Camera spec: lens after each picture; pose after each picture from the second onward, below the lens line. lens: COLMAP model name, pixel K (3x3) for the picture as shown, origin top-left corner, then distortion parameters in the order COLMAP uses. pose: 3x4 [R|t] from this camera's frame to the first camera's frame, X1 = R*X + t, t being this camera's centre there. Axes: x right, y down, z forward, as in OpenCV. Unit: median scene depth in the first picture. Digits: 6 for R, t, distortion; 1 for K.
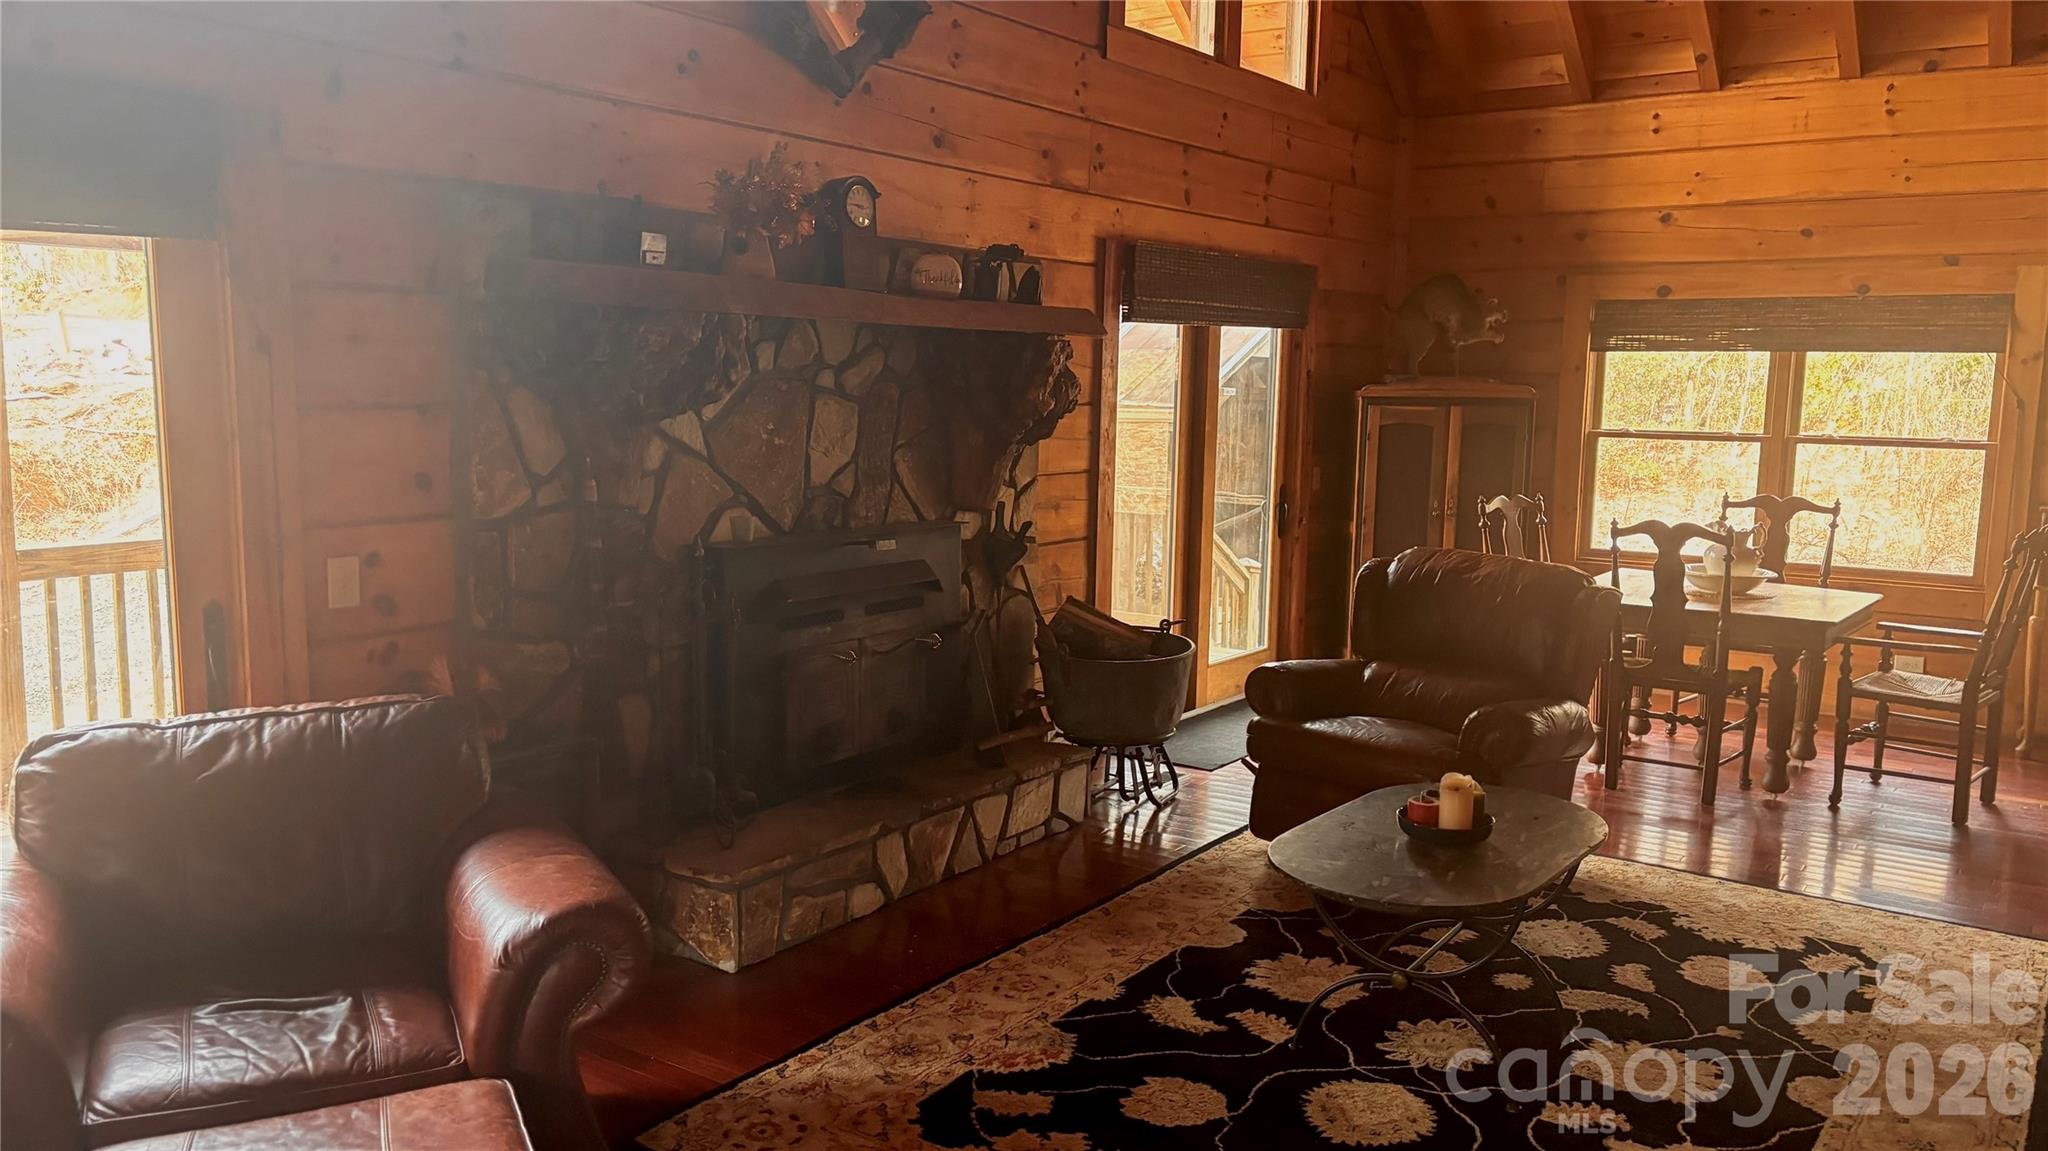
lens RADIAL K [[1540.6, 0, 1024.0], [0, 1540.6, 575.5], [0, 0, 1]] dist [0.012065, 0.001353]
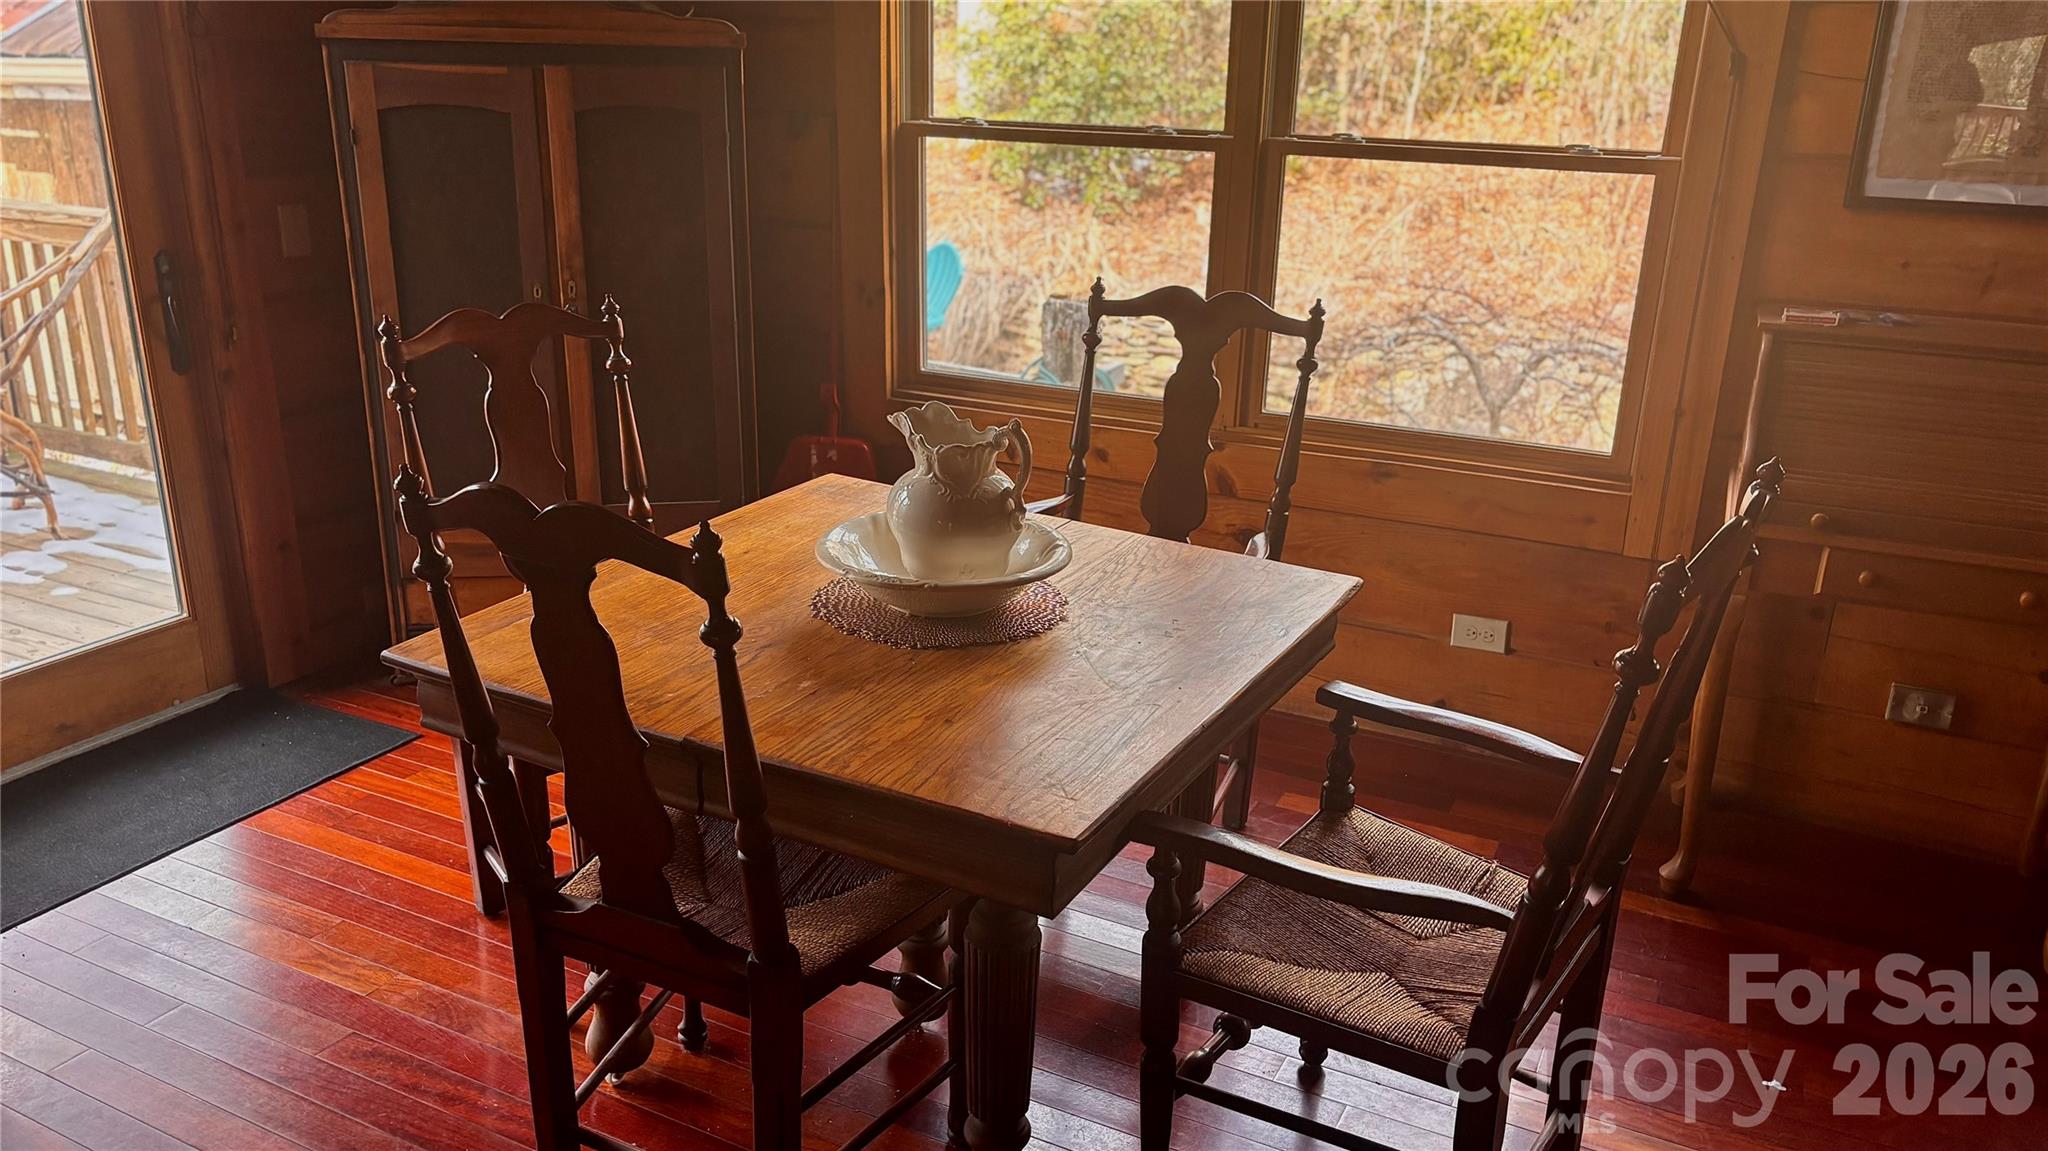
lens RADIAL K [[1540.6, 0, 1024.0], [0, 1540.6, 575.5], [0, 0, 1]] dist [0.012065, 0.001353]
pose [[0.989210, -0.042208, 0.140293, 0.344690], [0.012709, 0.978712, 0.204843, -0.056408], [-0.145952, -0.200849, 0.968689, 0.529356]]
